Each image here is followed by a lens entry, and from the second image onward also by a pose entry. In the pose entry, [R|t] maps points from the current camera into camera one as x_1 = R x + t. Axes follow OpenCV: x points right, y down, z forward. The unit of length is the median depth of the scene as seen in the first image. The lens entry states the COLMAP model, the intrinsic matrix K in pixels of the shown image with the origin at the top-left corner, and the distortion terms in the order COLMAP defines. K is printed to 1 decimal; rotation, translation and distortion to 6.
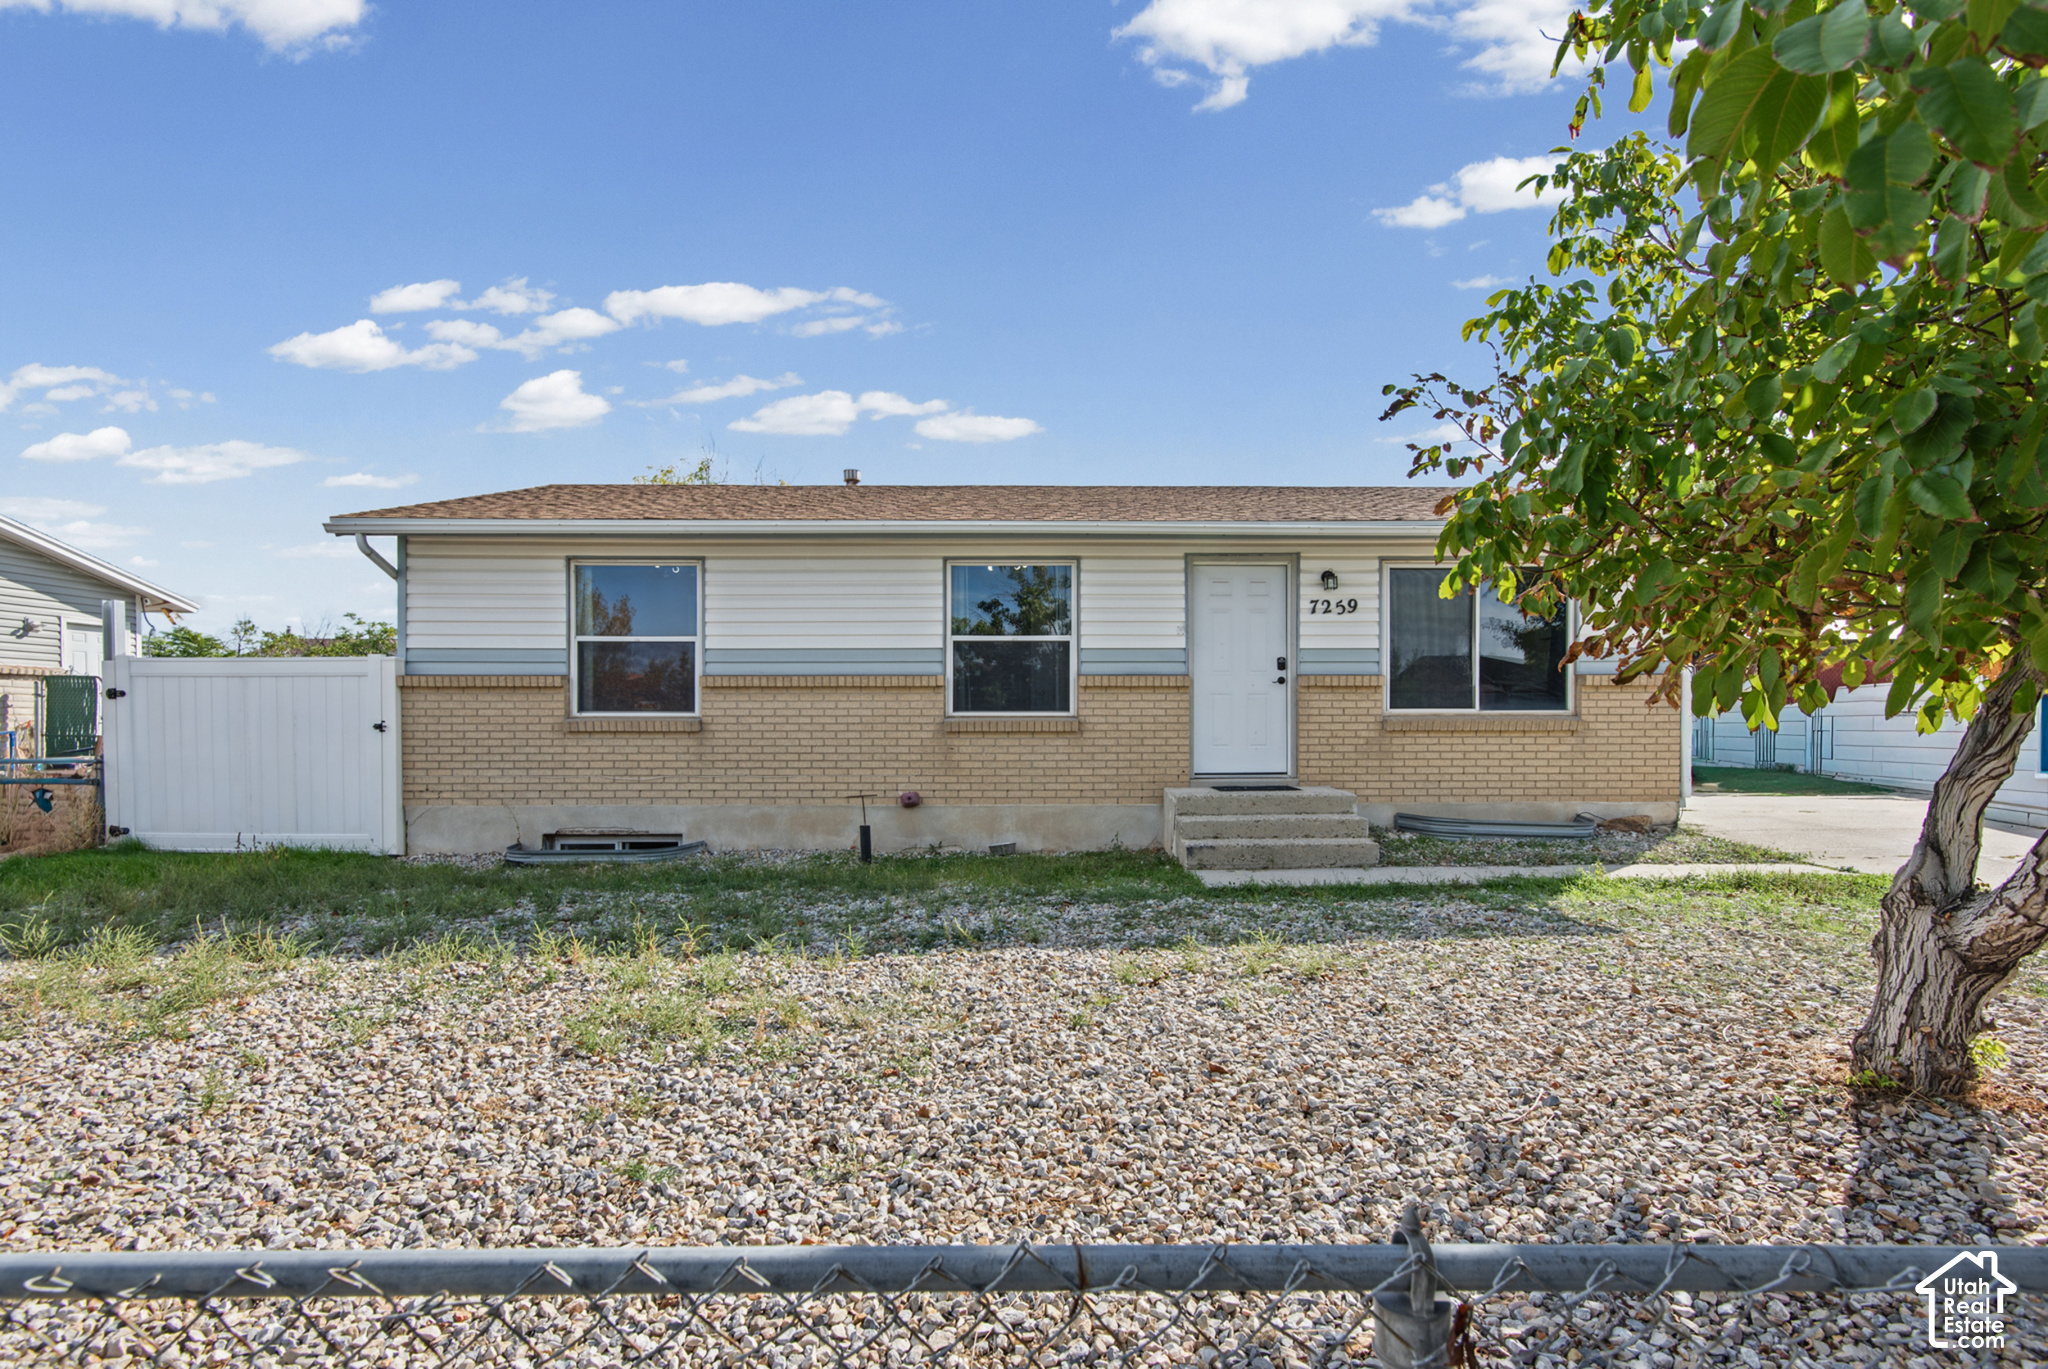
lens RADIAL K [[942.1, 0, 1014.8], [0, 942.1, 705.3], [0, 0, 1]] dist [0.010818, -0.005177]
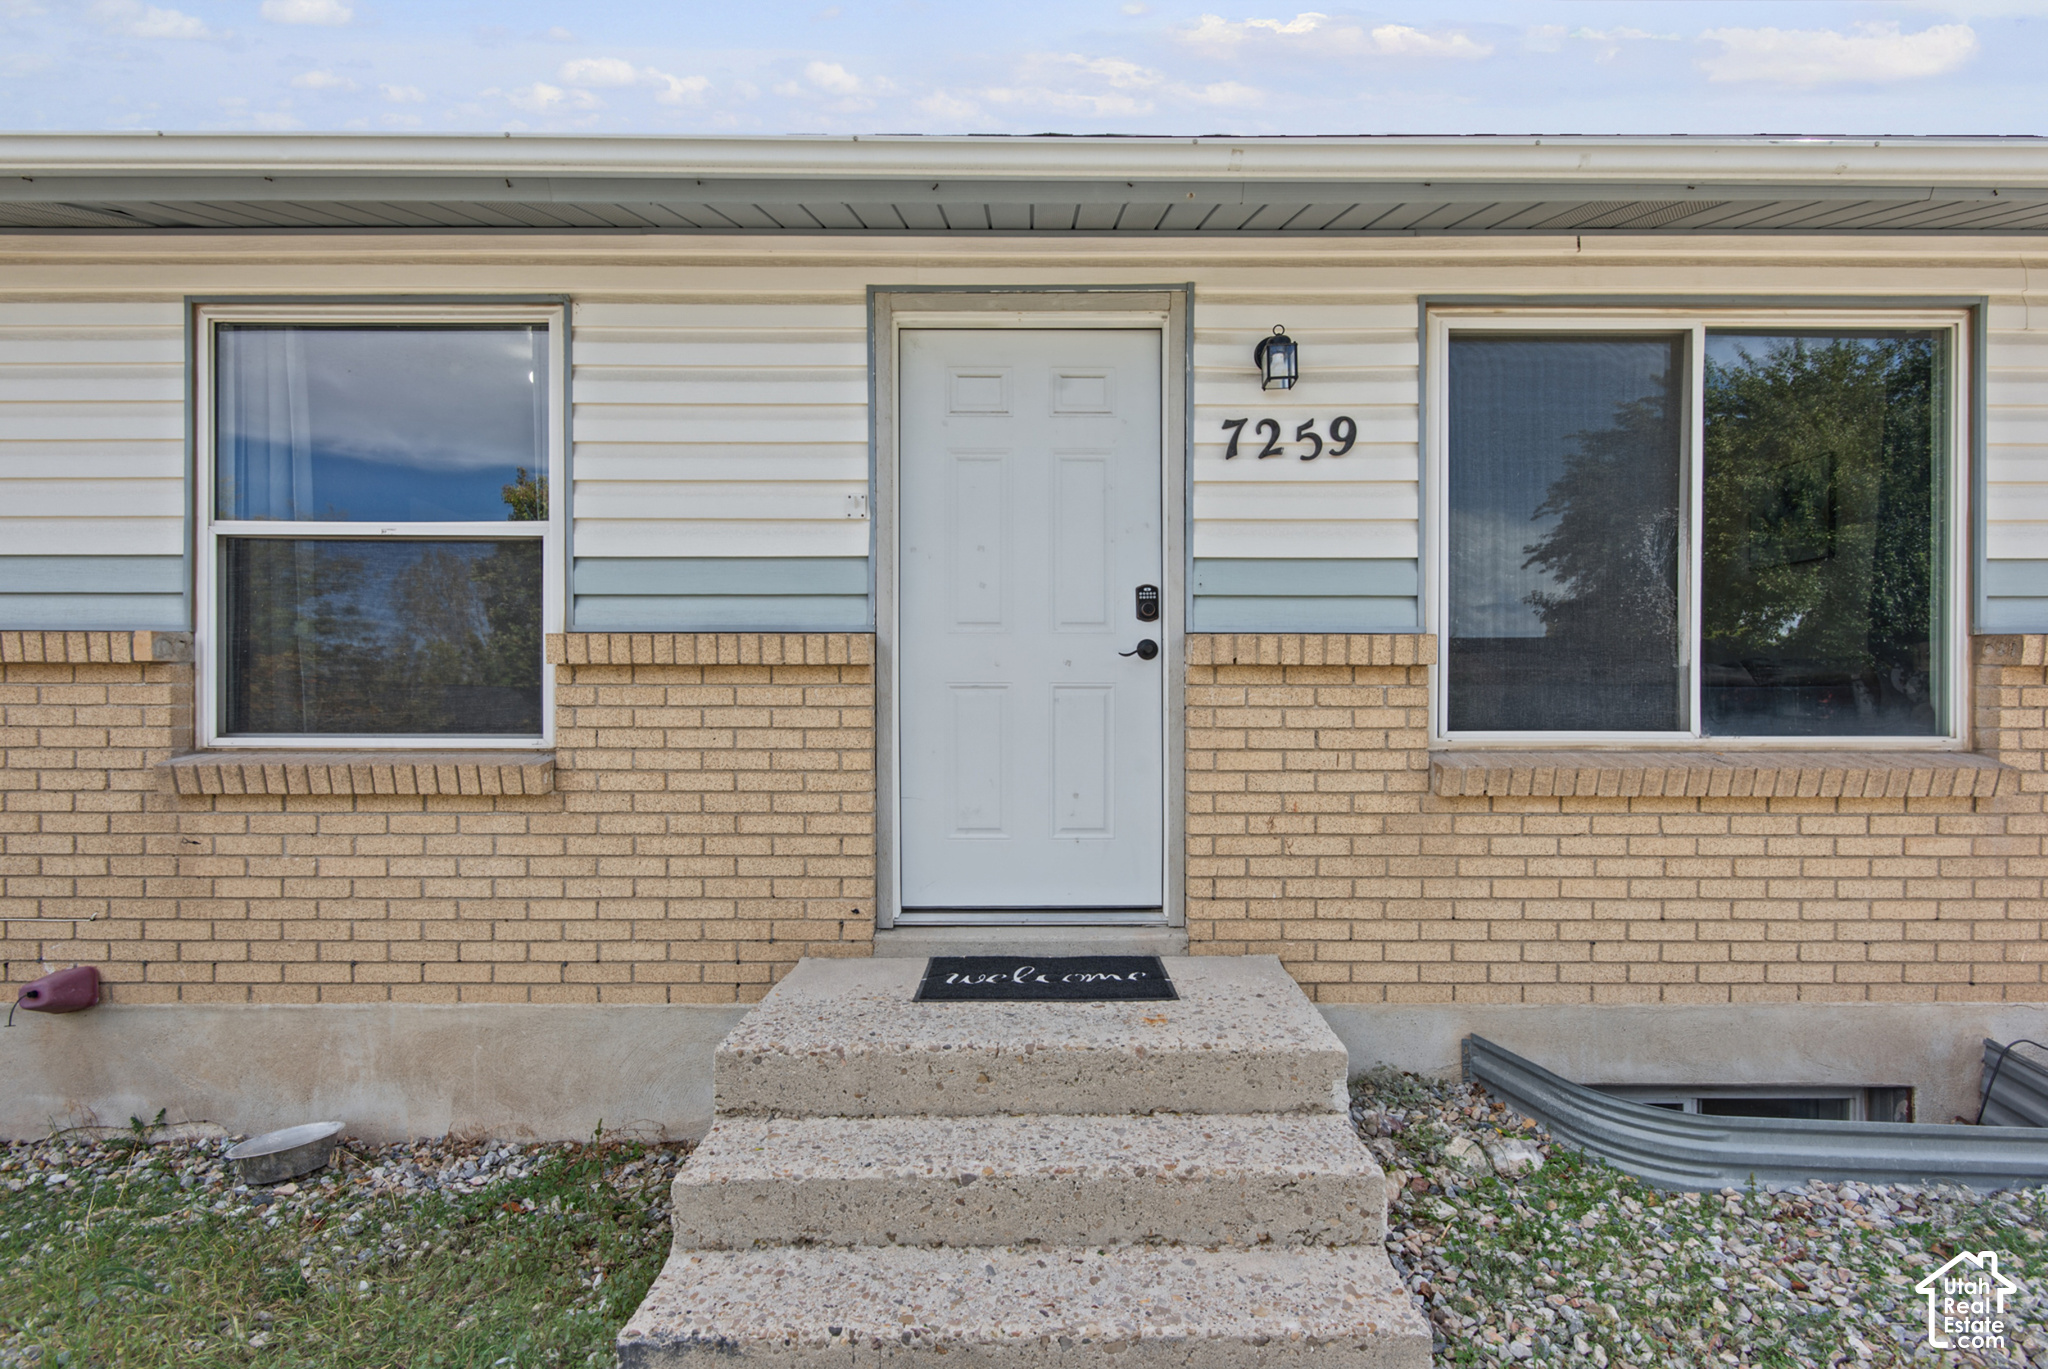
lens RADIAL K [[942.1, 0, 1026.7], [0, 942.1, 697.3], [0, 0, 1]] dist [0.010818, -0.005177]
pose [[0.999974, 0.002505, 0.006831, 0.238018], [-0.002519, 0.999995, 0.001964, -0.008927], [-0.006826, -0.001982, 0.999975, 0.649370]]
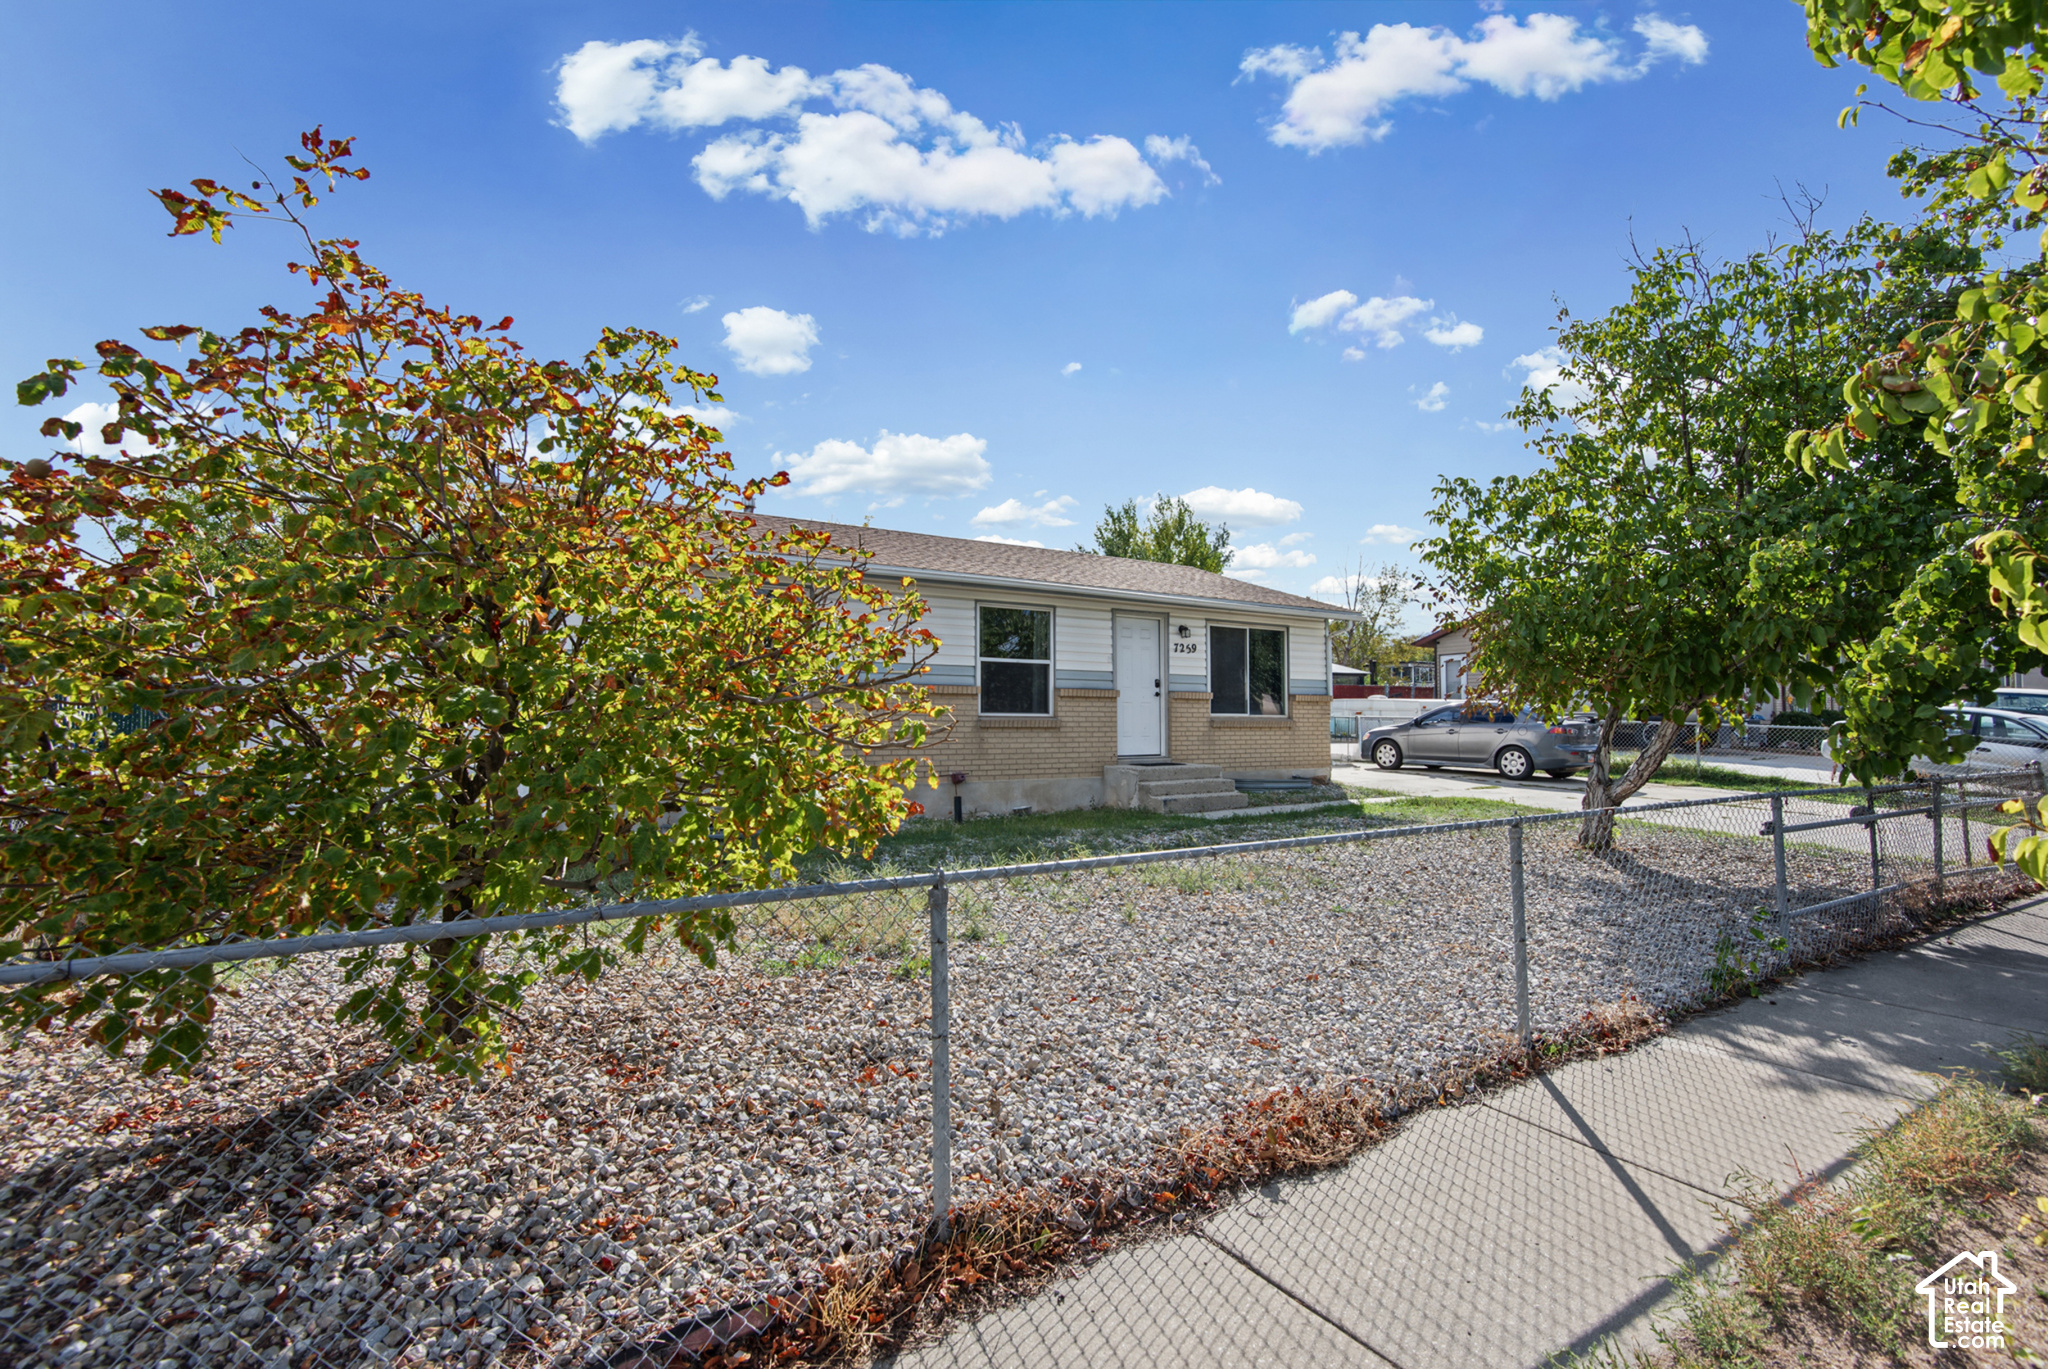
lens RADIAL K [[942.1, 0, 1022.1], [0, 942.1, 687.2], [0, 0, 1]] dist [0.010818, -0.005177]
pose [[0.829350, 0.022799, 0.558264, -0.776837], [-0.009913, 0.999610, -0.026097, 0.004876], [-0.558641, 0.016110, 0.829253, -0.164466]]
